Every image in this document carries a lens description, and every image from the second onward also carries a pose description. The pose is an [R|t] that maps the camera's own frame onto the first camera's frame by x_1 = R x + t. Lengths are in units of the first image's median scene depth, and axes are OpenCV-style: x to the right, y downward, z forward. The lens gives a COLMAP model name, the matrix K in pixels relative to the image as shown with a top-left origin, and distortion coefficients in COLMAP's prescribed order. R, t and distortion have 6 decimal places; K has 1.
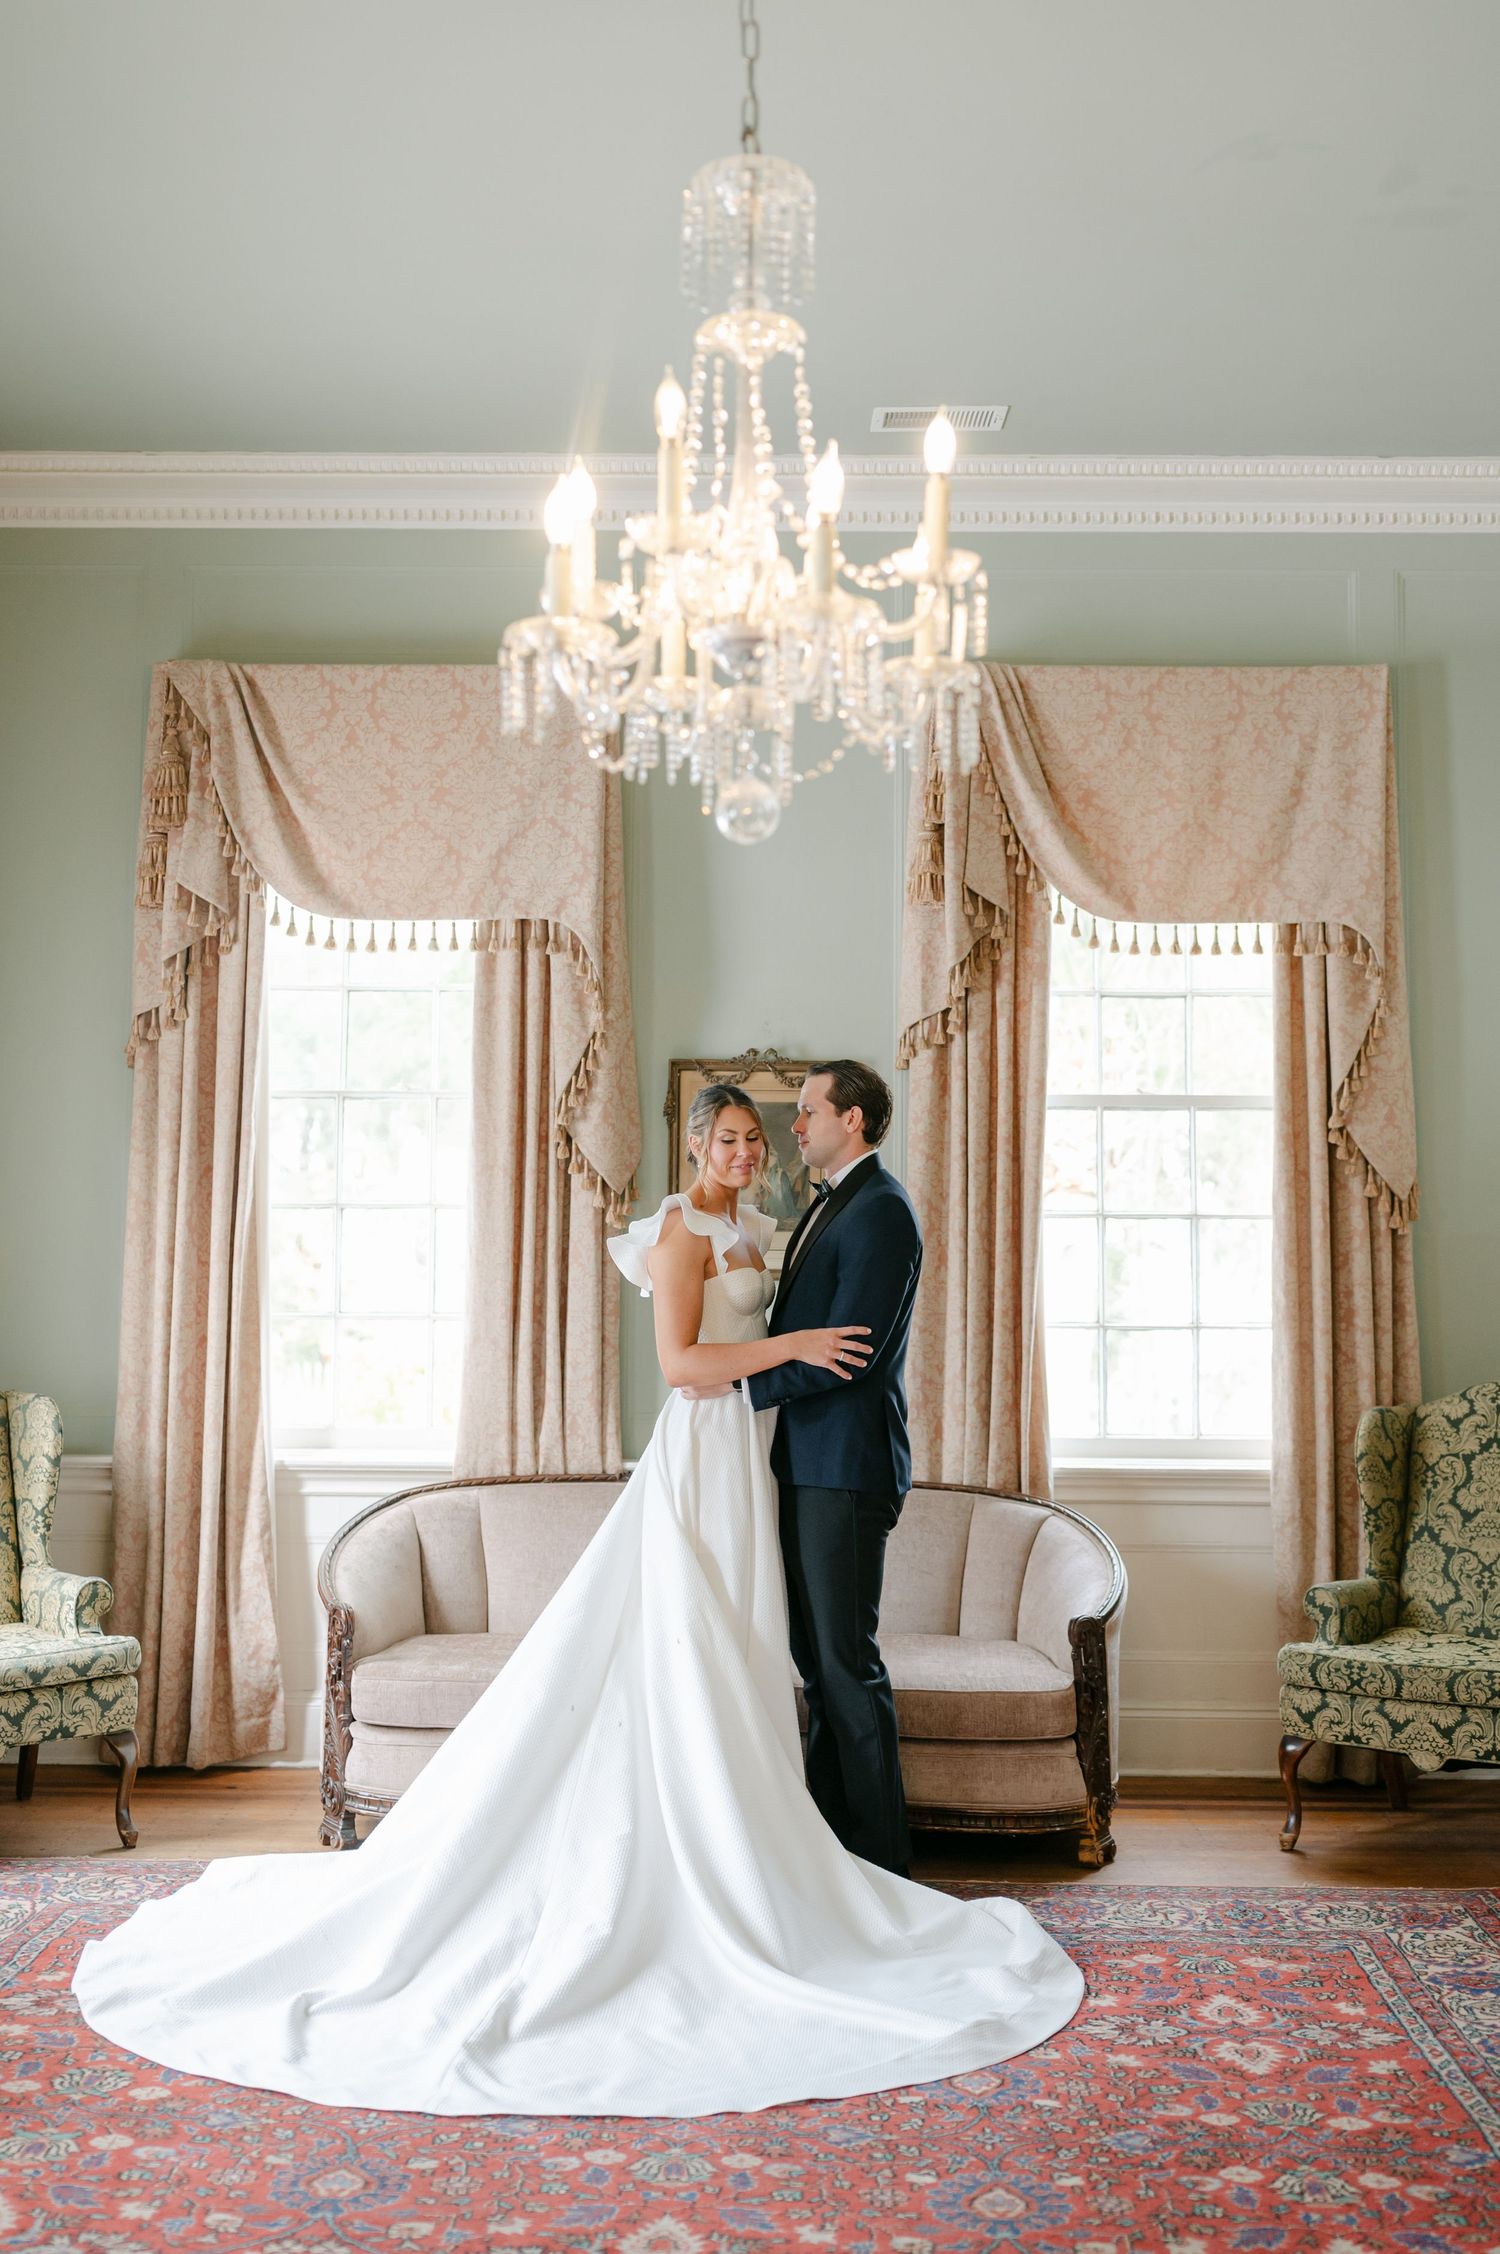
lens RADIAL K [[2218.8, 0, 743.7], [0, 2218.8, 1119.1], [0, 0, 1]] dist [0.004620, 0.000000]
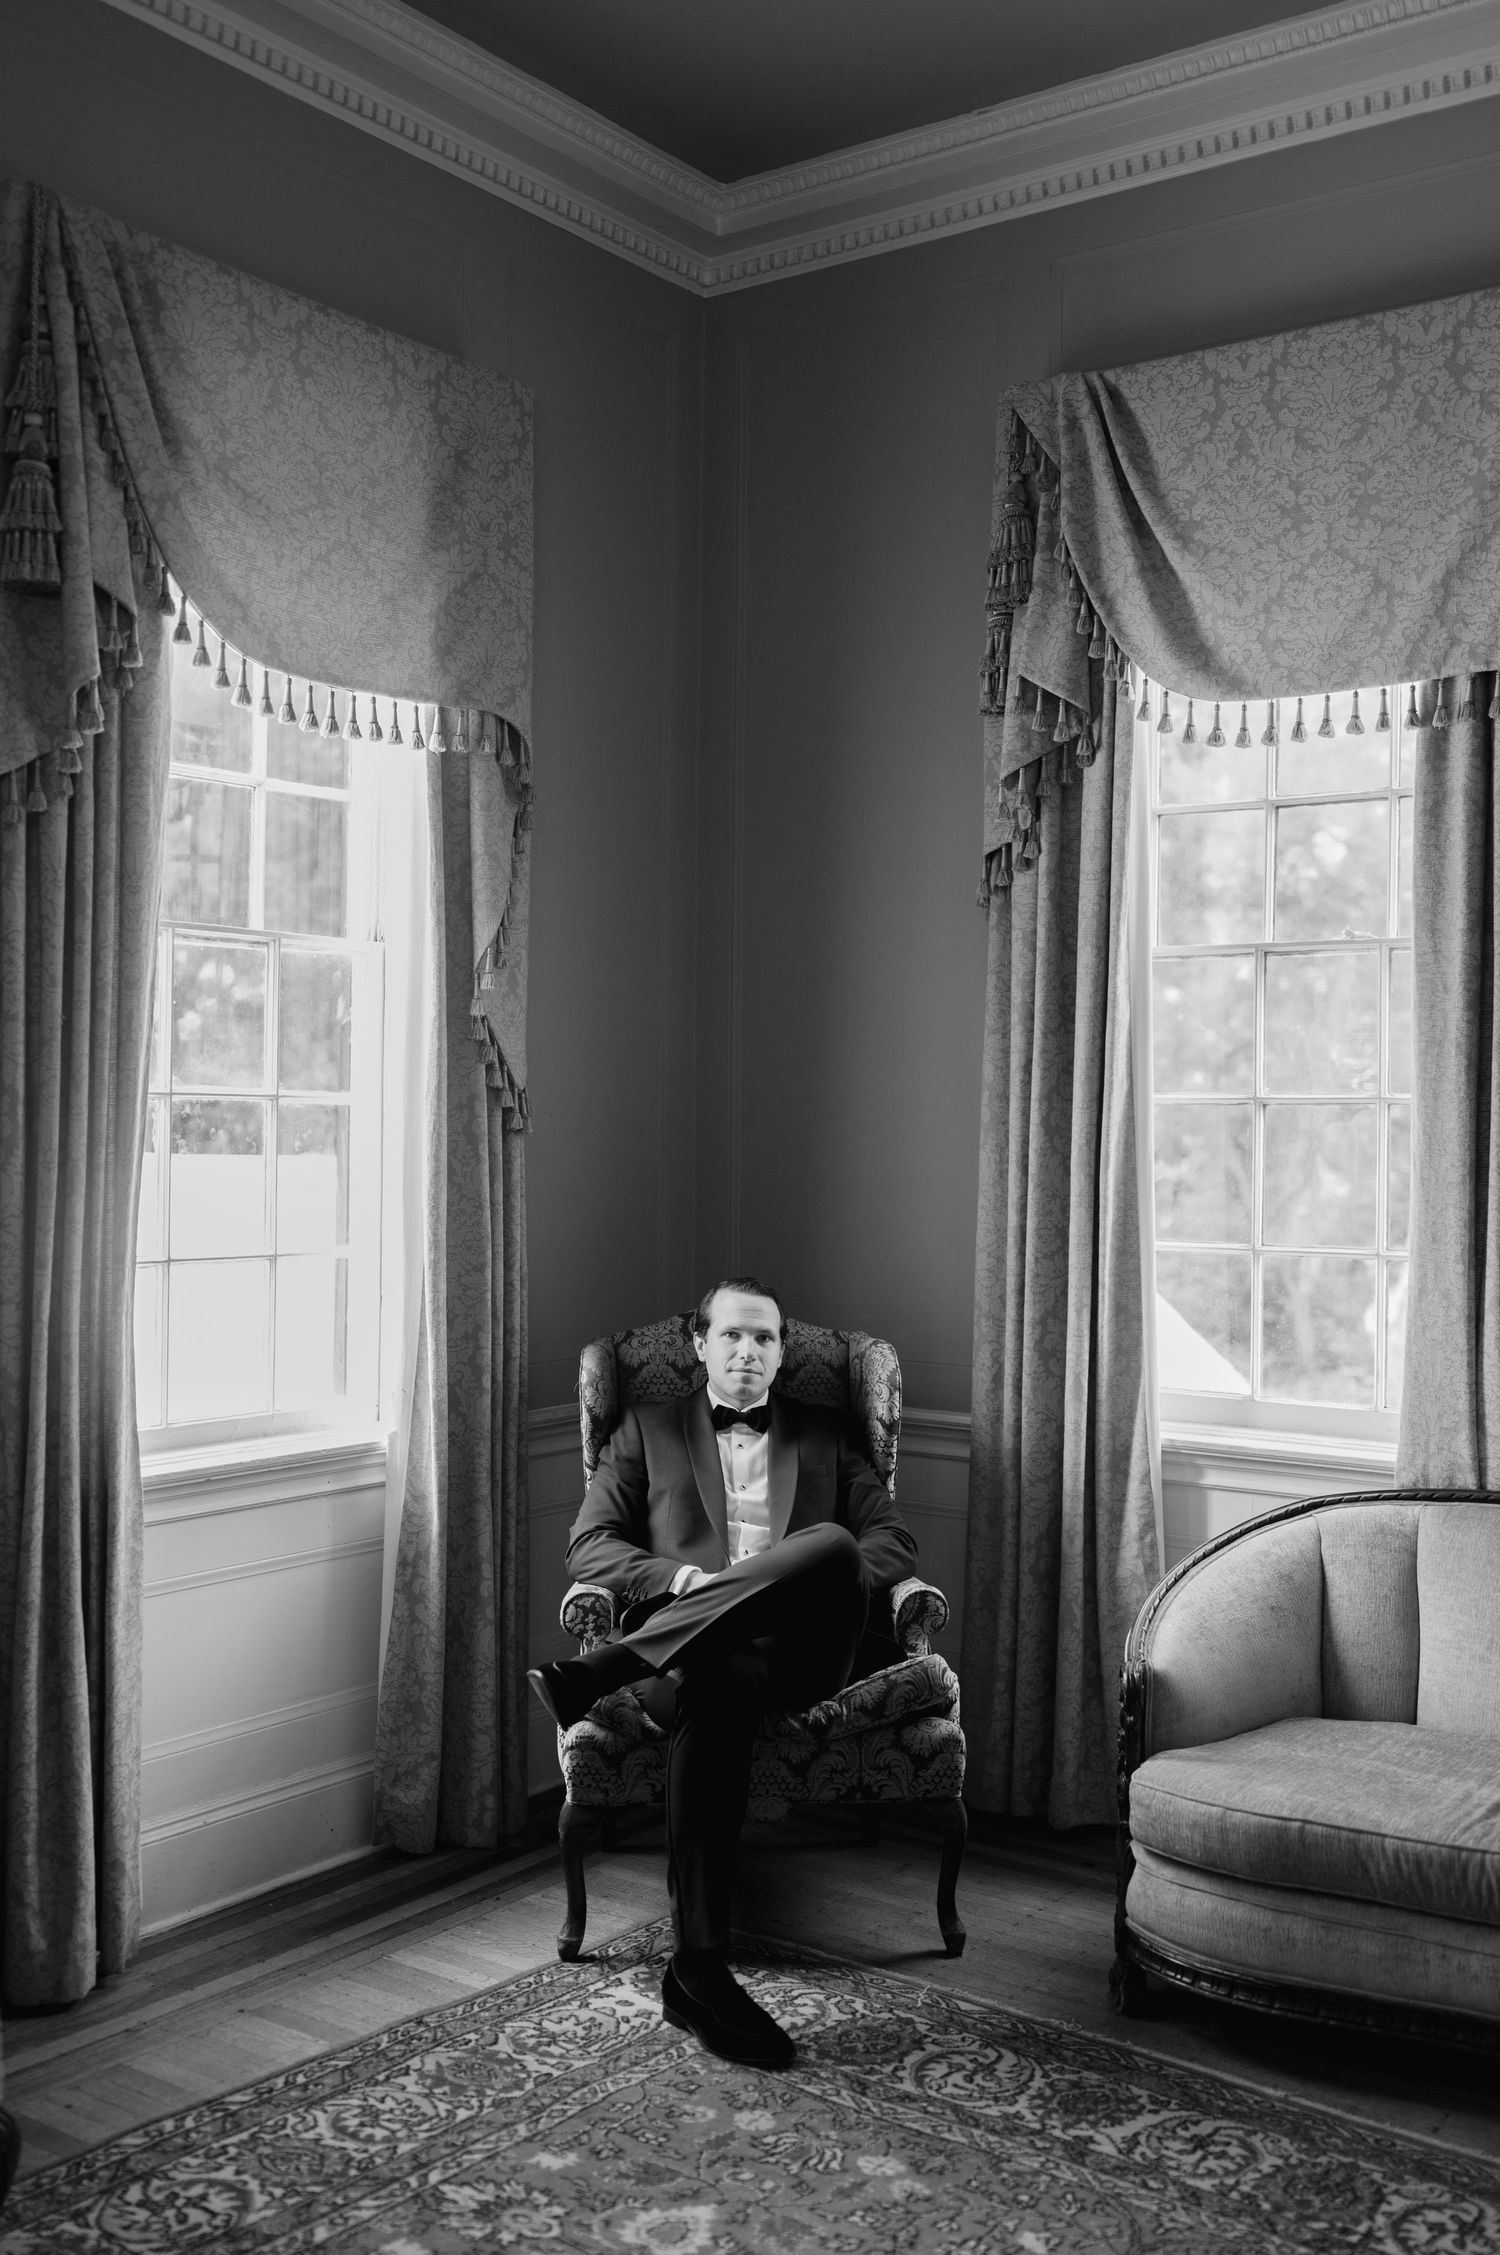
lens RADIAL K [[2219.8, 0, 759.0], [0, 2219.8, 1139.2], [0, 0, 1]] dist [0.004620, 0.000000]
pose [[0.818932, 0.005241, -0.573867, 0.107912], [0.026629, 0.998534, 0.047121, 0.013617], [0.573273, -0.053870, 0.817592, 0.314626]]
